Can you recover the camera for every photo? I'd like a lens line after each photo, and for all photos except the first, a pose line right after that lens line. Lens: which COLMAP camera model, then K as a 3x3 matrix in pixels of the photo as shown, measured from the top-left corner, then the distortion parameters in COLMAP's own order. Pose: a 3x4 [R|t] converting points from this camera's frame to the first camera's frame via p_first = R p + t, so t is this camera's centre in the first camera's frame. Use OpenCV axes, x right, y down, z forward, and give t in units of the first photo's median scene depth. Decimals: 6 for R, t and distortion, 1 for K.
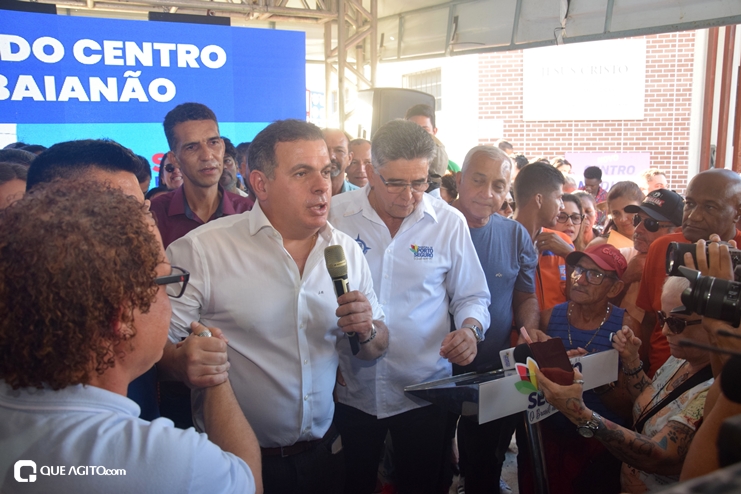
lens RADIAL K [[577.7, 0, 374.5], [0, 577.7, 249.7], [0, 0, 1]] dist [-0.165758, 0.130946]
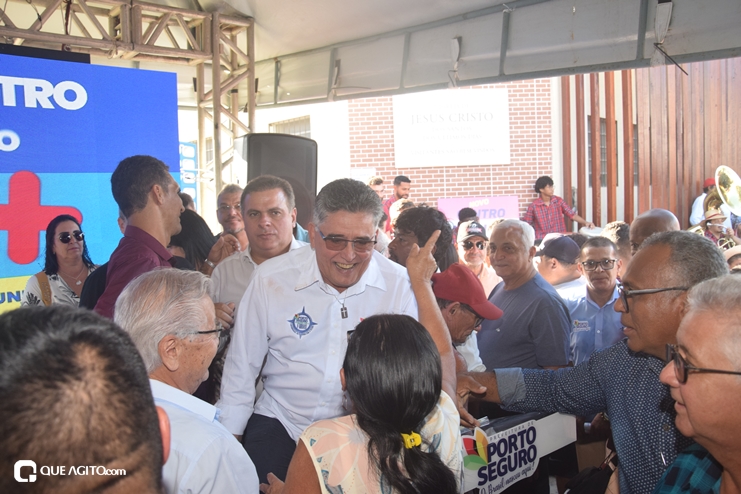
lens RADIAL K [[579.2, 0, 366.3], [0, 579.2, 245.4], [0, 0, 1]] dist [-0.140151, 0.131821]
pose [[0.974546, -0.035291, 0.221393, -0.038230], [0.055882, 0.994601, -0.087441, -0.010332], [-0.217112, 0.097588, 0.971256, 0.070659]]
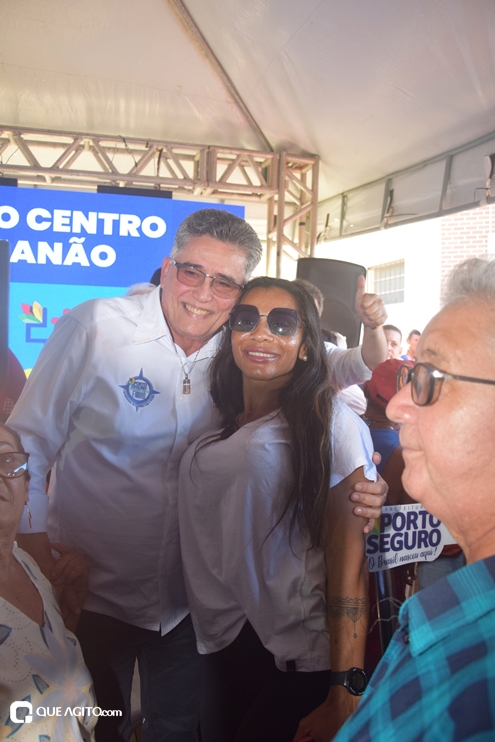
lens RADIAL K [[578.5, 0, 251.4], [0, 578.5, 371.4], [0, 0, 1]] dist [-0.165758, 0.130946]
pose [[0.981280, 0.041762, -0.188001, 0.108104], [-0.068013, 0.988451, -0.135422, 0.057975], [0.180175, 0.145674, 0.972788, 0.031782]]
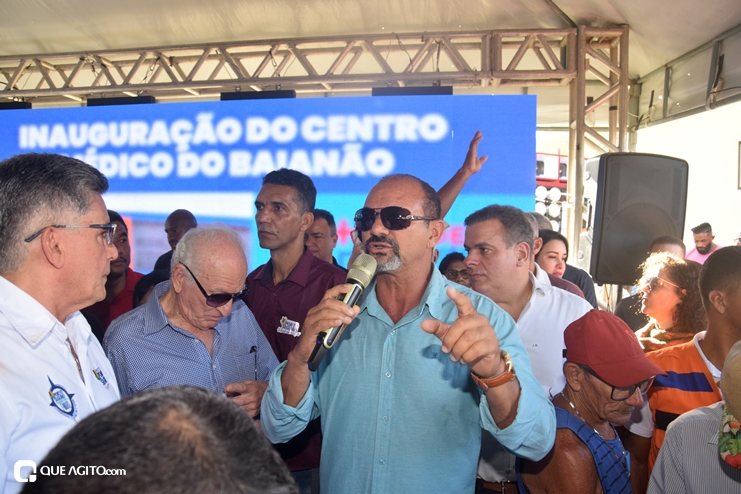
lens RADIAL K [[580.0, 0, 373.2], [0, 580.0, 251.2], [0, 0, 1]] dist [-0.164833, 0.128995]
pose [[0.817813, 0.041251, -0.574004, 0.210230], [-0.118388, 0.988153, -0.097661, -0.025024], [0.563175, 0.147824, 0.813008, 0.173862]]
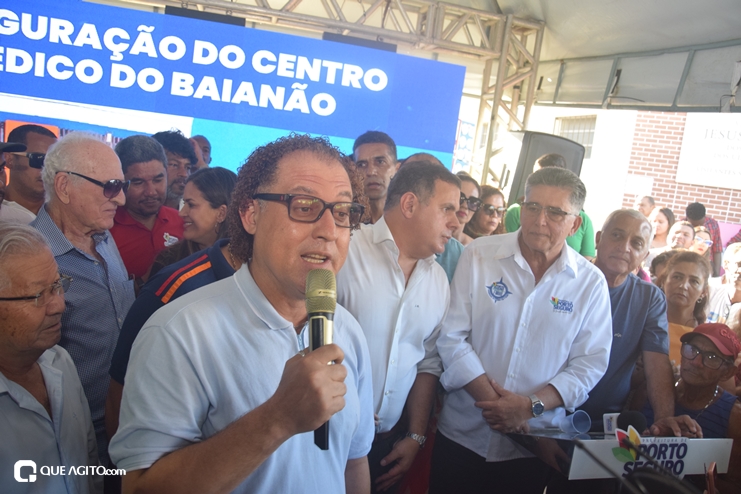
lens RADIAL K [[580.0, 0, 373.2], [0, 580.0, 251.2], [0, 0, 1]] dist [-0.164833, 0.128995]
pose [[0.960578, 0.171141, -0.219089, -0.000920], [-0.179862, 0.983481, -0.020345, -0.004669], [0.211988, 0.058949, 0.975493, -0.029275]]
